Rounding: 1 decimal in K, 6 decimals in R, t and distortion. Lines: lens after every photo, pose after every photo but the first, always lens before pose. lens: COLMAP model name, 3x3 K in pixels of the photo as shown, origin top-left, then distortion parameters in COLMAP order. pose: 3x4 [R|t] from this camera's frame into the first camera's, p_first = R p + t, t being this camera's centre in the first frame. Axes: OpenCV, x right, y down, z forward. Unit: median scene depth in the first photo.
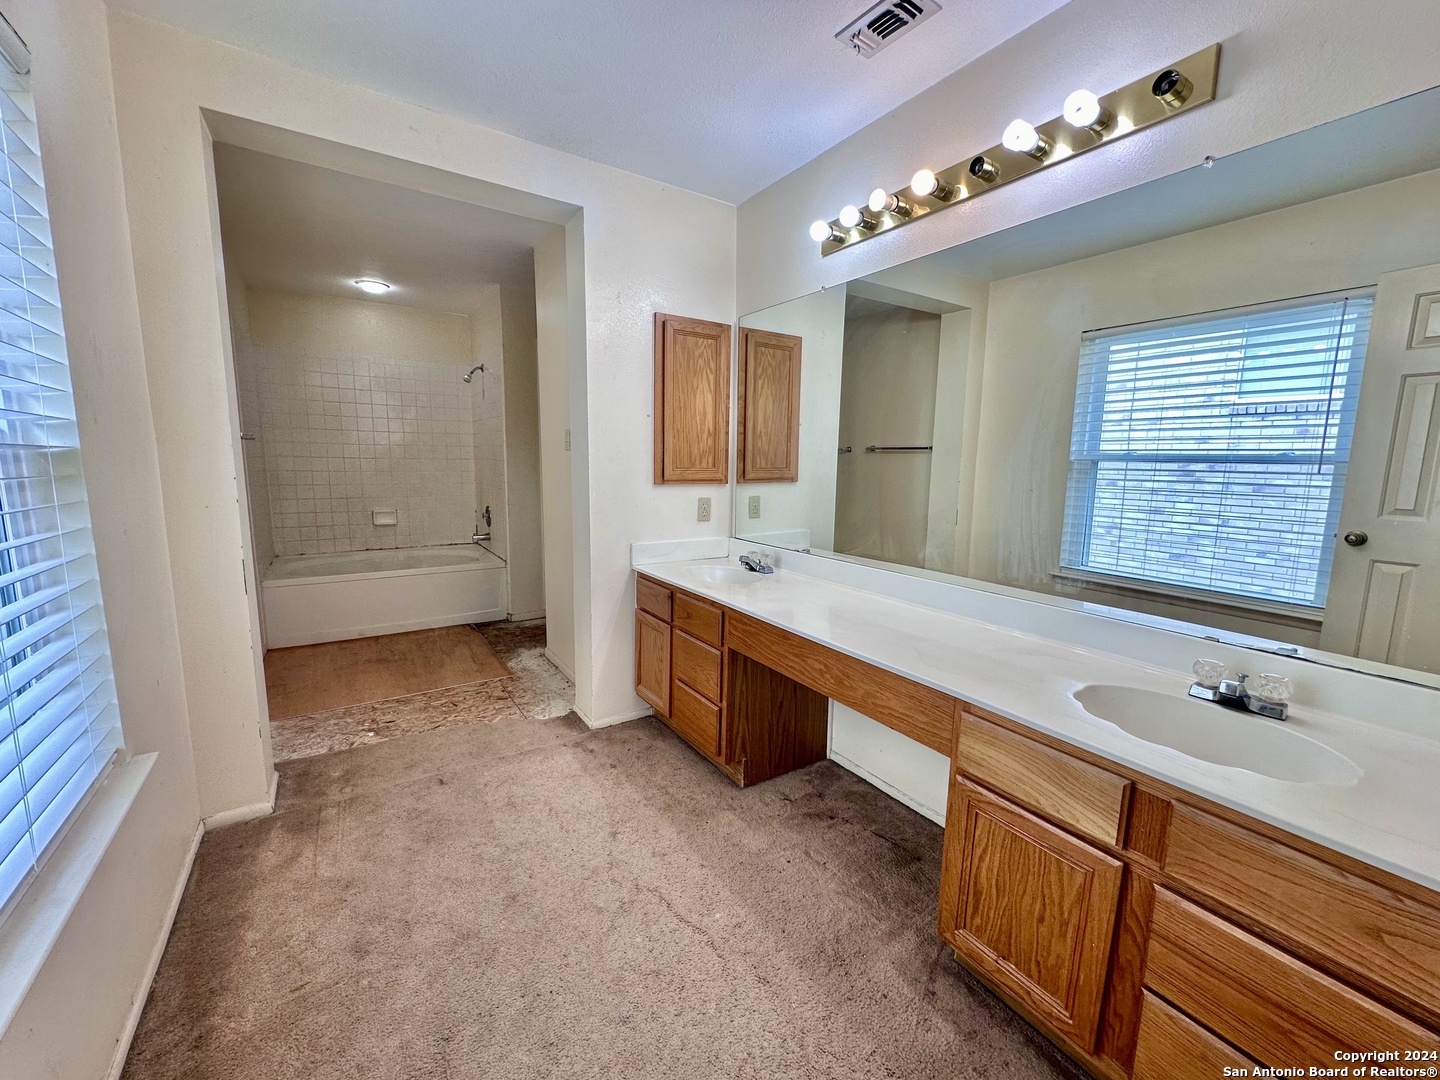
lens RADIAL K [[569.8, 0, 713.9], [0, 569.8, 539.4], [0, 0, 1]] dist [-0.002253, 0.000024]
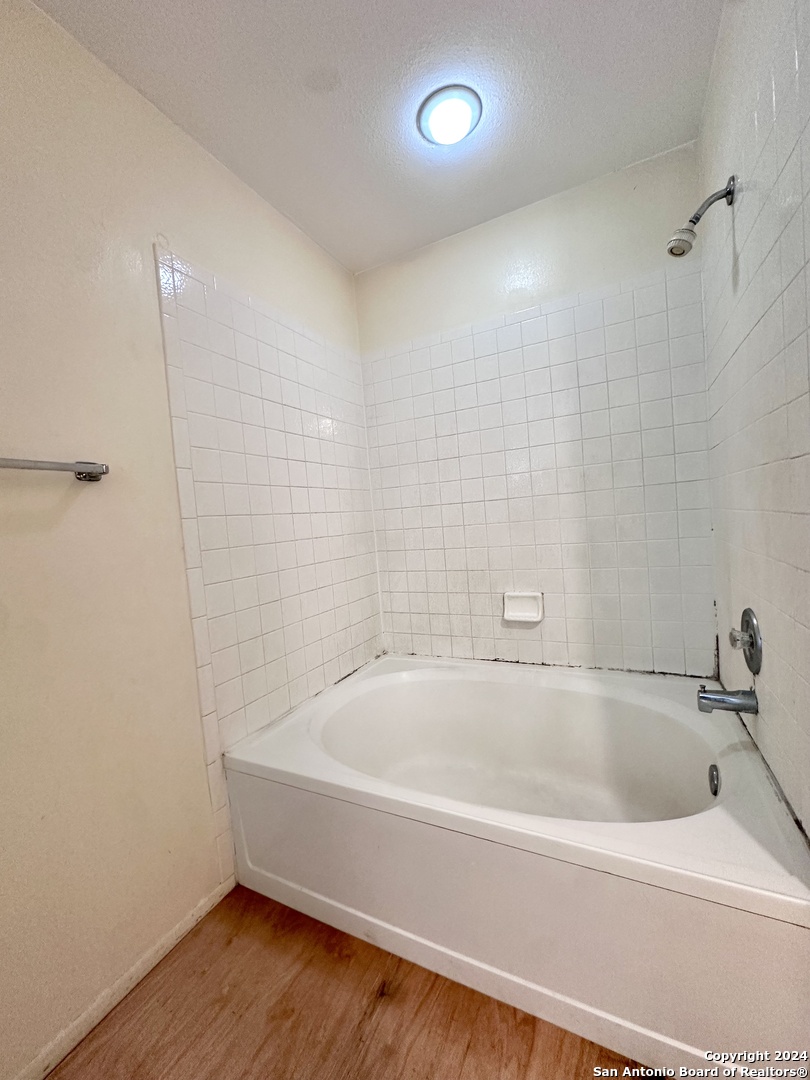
lens RADIAL K [[427.3, 0, 401.8], [0, 427.3, 536.9], [0, 0, 1]] dist [-0.002253, 0.000024]
pose [[0.496064, -0.016149, -0.868136, -0.287692], [-0.038220, 0.998452, -0.040413, -0.086949], [0.867444, 0.053227, 0.494679, 0.716254]]
